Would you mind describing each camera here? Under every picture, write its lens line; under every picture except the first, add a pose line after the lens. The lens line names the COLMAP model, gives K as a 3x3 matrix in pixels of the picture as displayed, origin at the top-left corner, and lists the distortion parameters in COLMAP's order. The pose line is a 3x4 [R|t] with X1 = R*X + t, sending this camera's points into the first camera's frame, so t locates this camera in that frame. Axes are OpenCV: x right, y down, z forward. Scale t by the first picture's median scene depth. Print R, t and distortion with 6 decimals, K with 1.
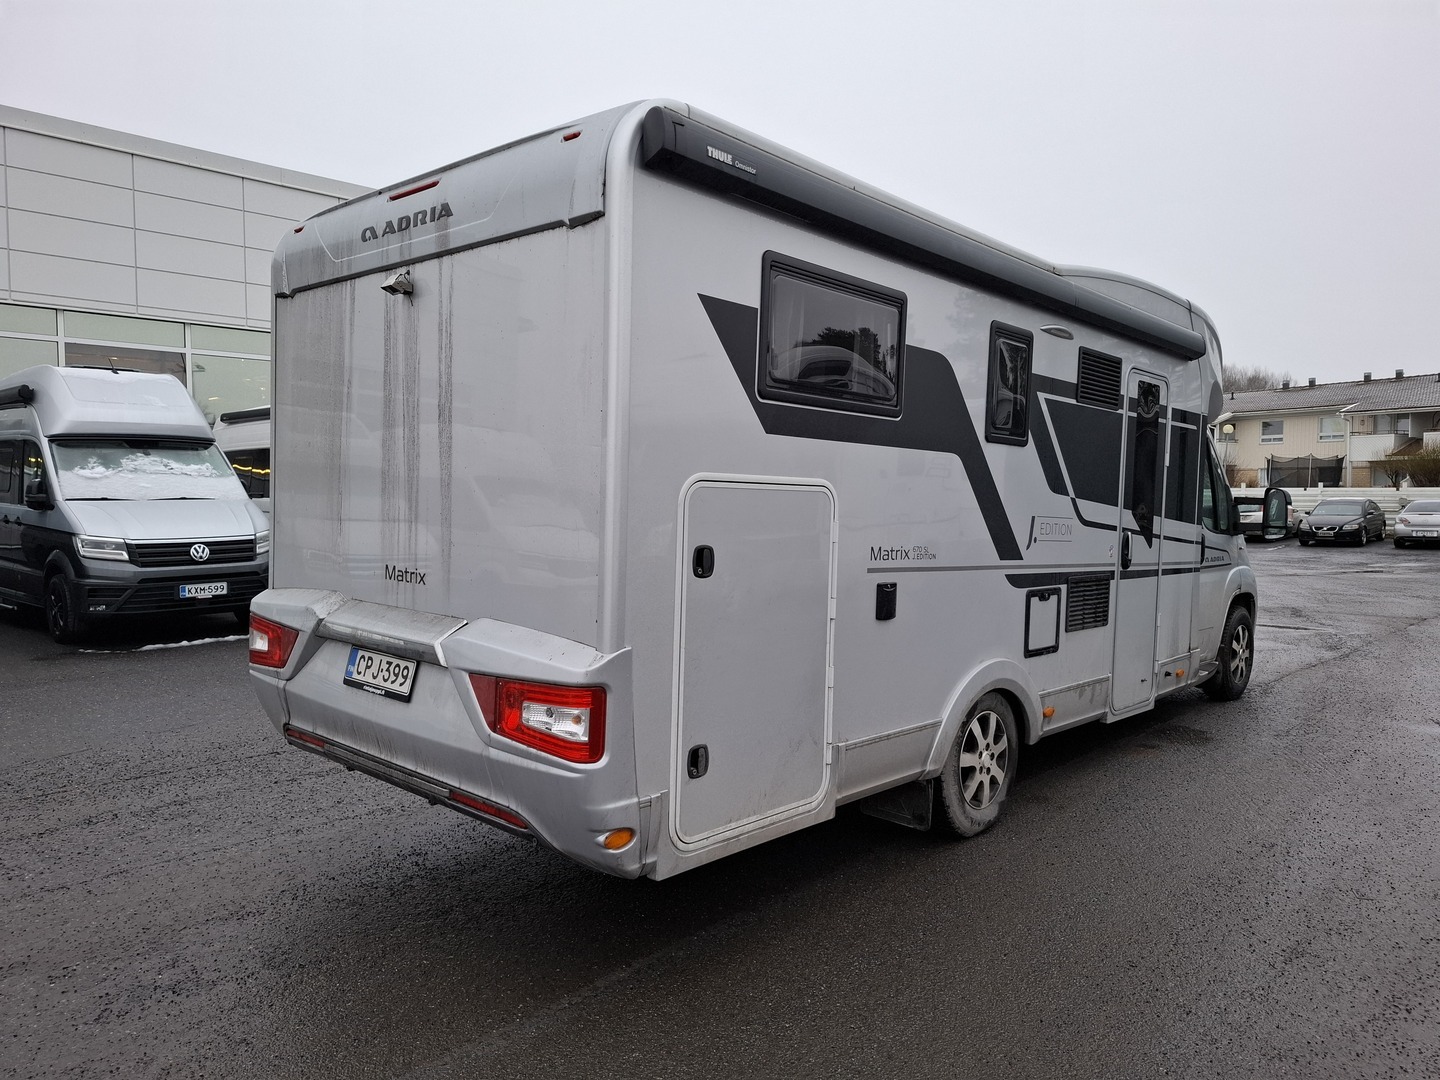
lens RADIAL K [[1015.4, 0, 716.7], [0, 1015.4, 539.6], [0, 0, 1]] dist [0.066106, -0.056791]
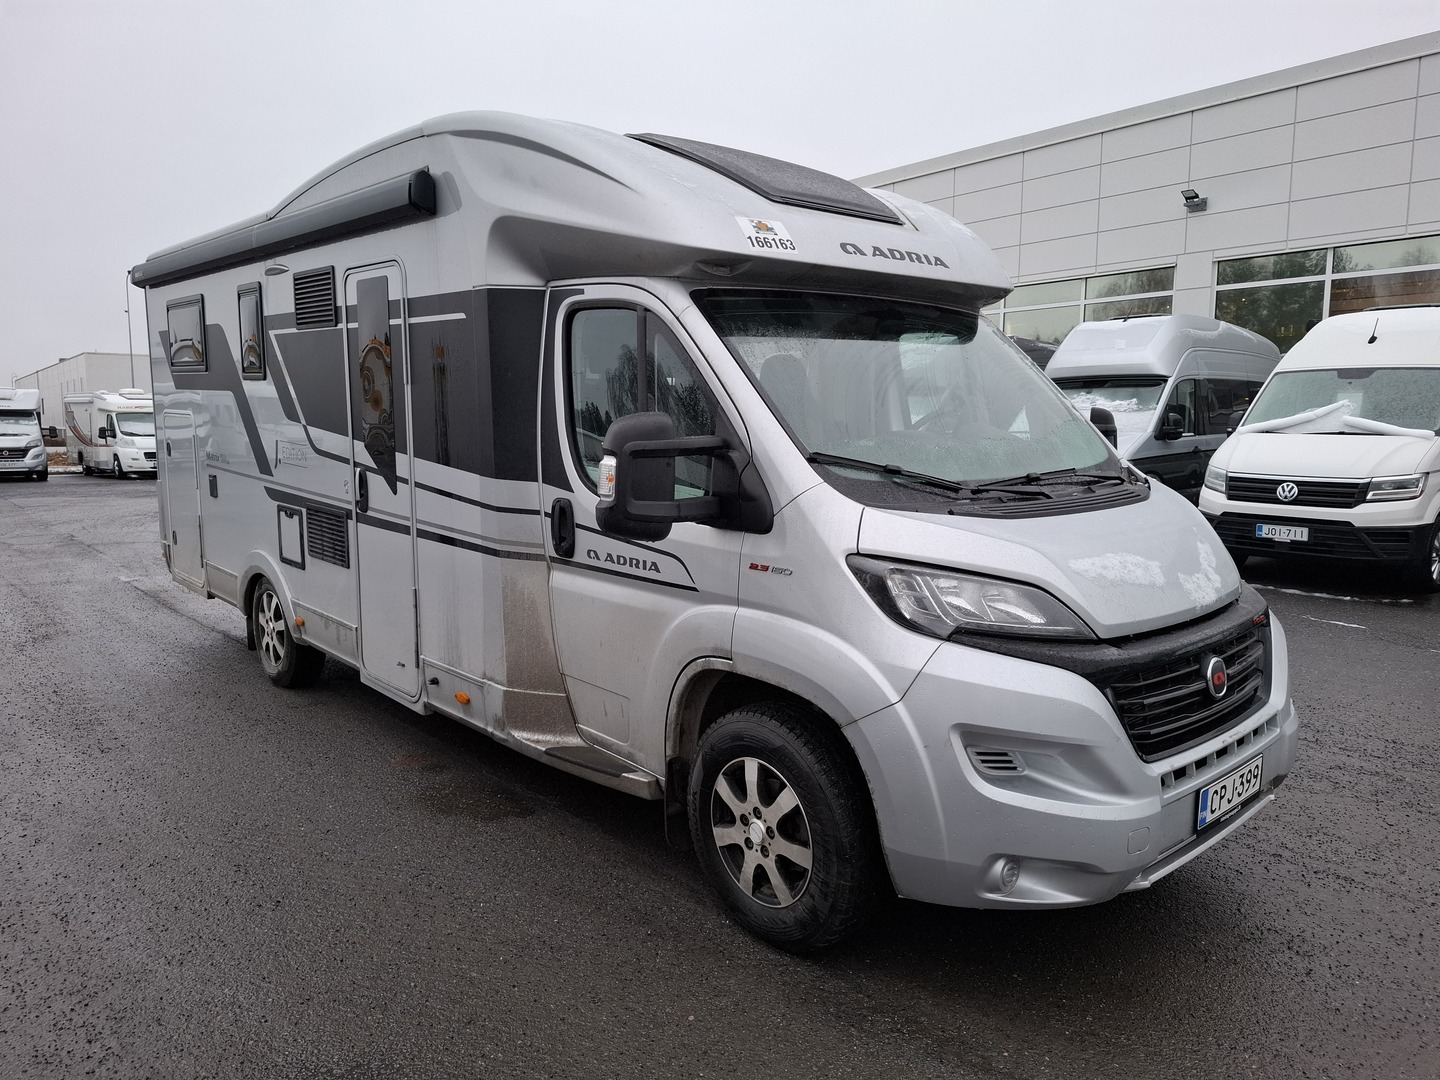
lens RADIAL K [[1015.4, 0, 641.0], [0, 1015.4, 545.8], [0, 0, 1]] dist [0.066106, -0.056791]
pose [[-0.141460, 0.116951, -0.983012, 1.216719], [-0.052287, 0.990728, 0.125393, -0.061978], [0.988562, 0.069137, -0.134033, 1.364545]]
